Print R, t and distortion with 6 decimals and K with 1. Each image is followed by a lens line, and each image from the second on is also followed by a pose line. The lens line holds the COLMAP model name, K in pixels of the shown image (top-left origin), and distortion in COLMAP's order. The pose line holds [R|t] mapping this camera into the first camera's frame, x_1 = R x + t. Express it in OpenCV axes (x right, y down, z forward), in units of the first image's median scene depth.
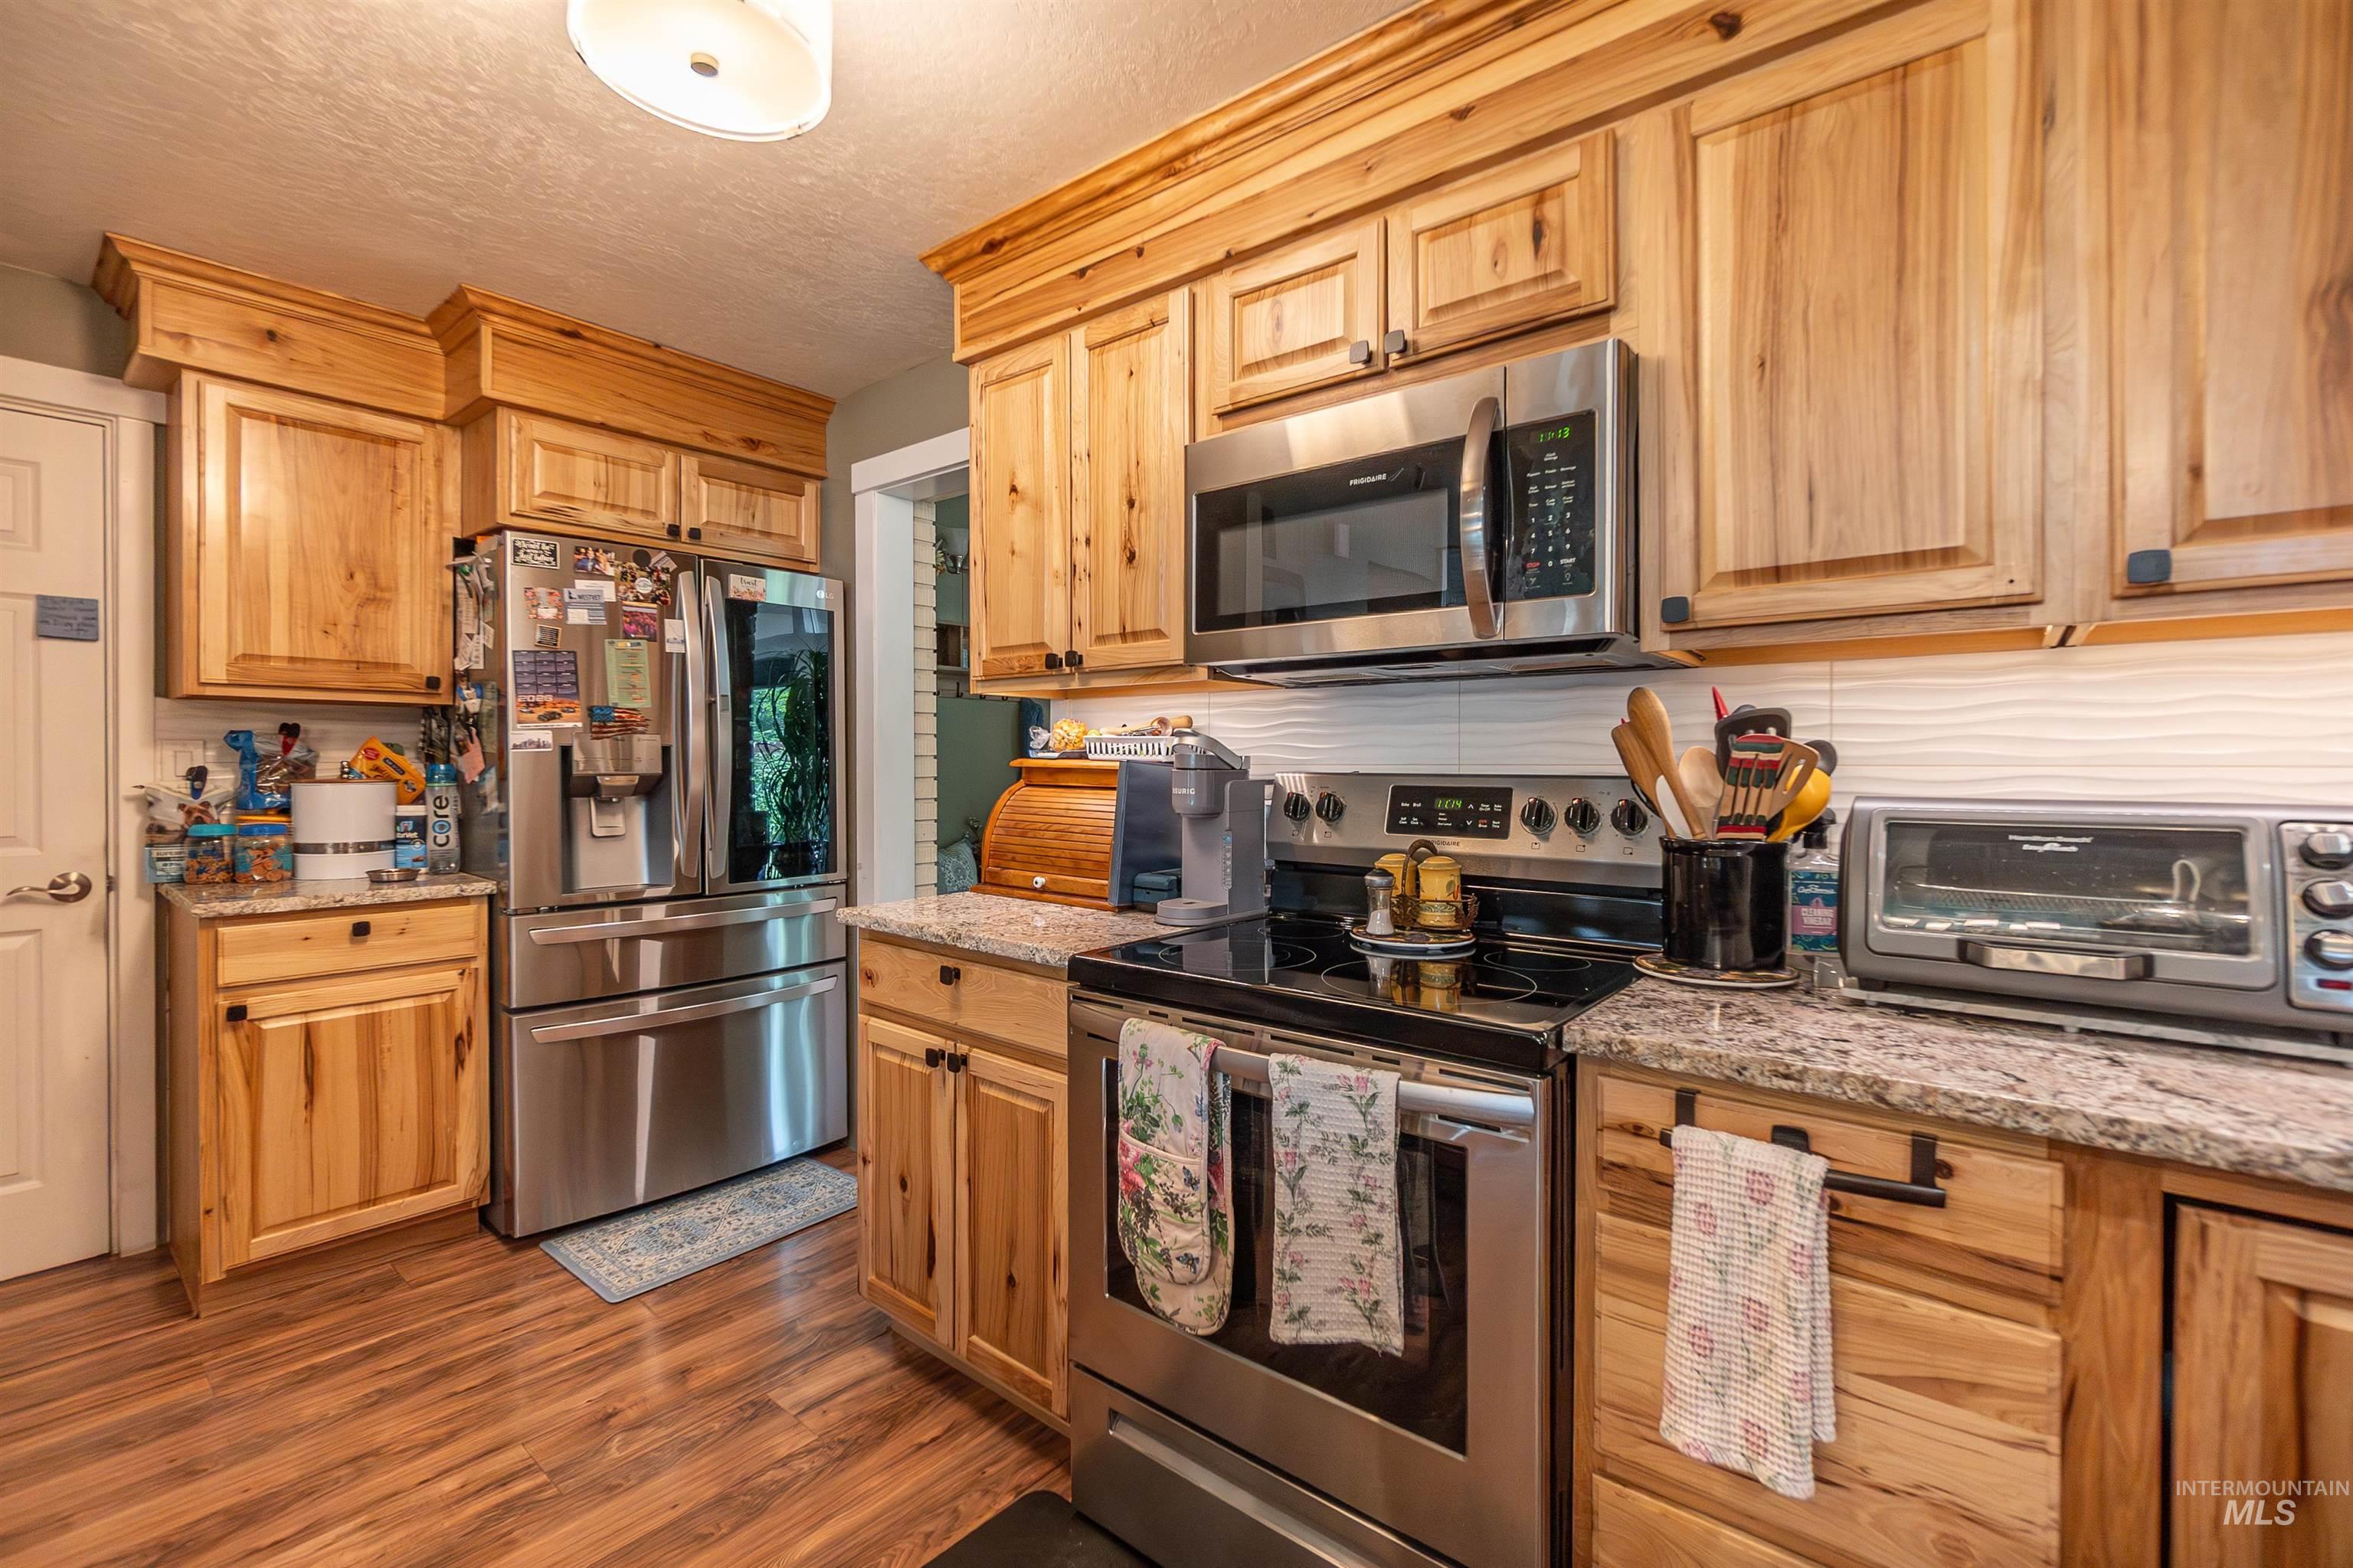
lens RADIAL K [[1015.2, 0, 1162.4], [0, 1015.2, 769.3], [0, 0, 1]] dist [-0.006906, -0.000005]
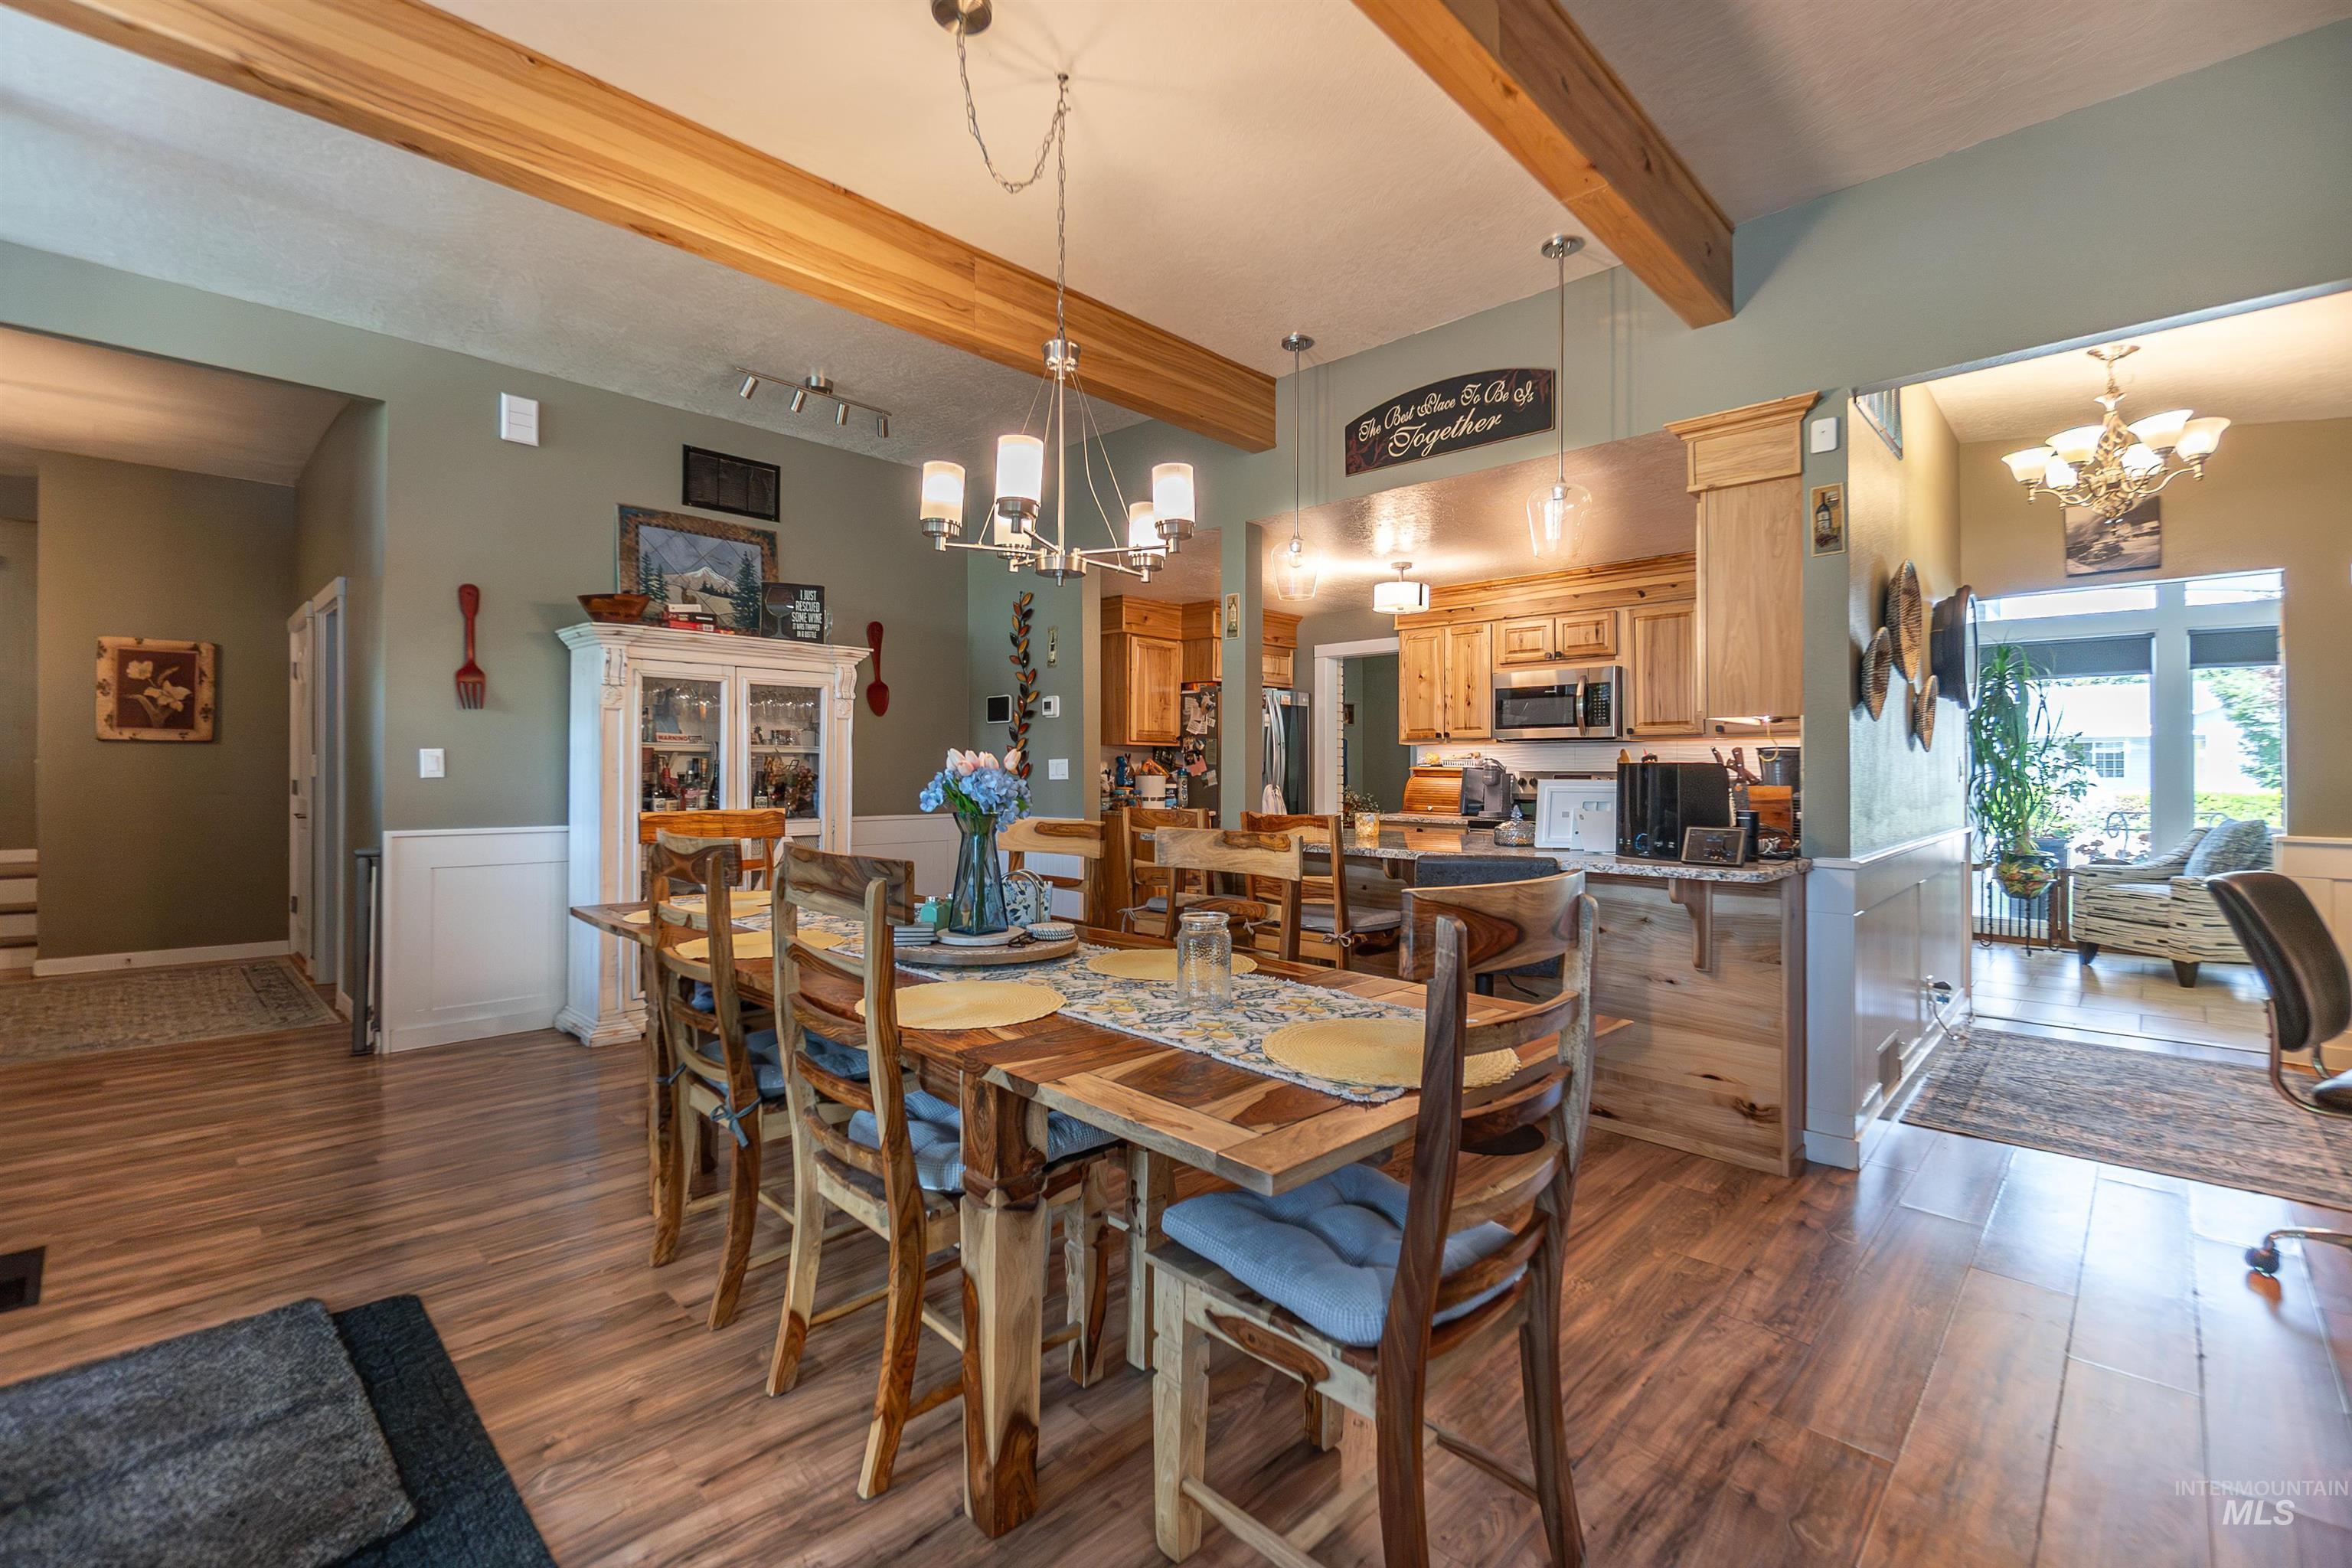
lens RADIAL K [[1014.7, 0, 1163.4], [0, 1014.7, 774.0], [0, 0, 1]] dist [-0.006906, -0.000005]
pose [[0.996229, 0.001836, -0.086739, -0.819787], [-0.002298, 0.999984, -0.005224, 0.036583], [0.086728, 0.005403, 0.996217, -2.605672]]
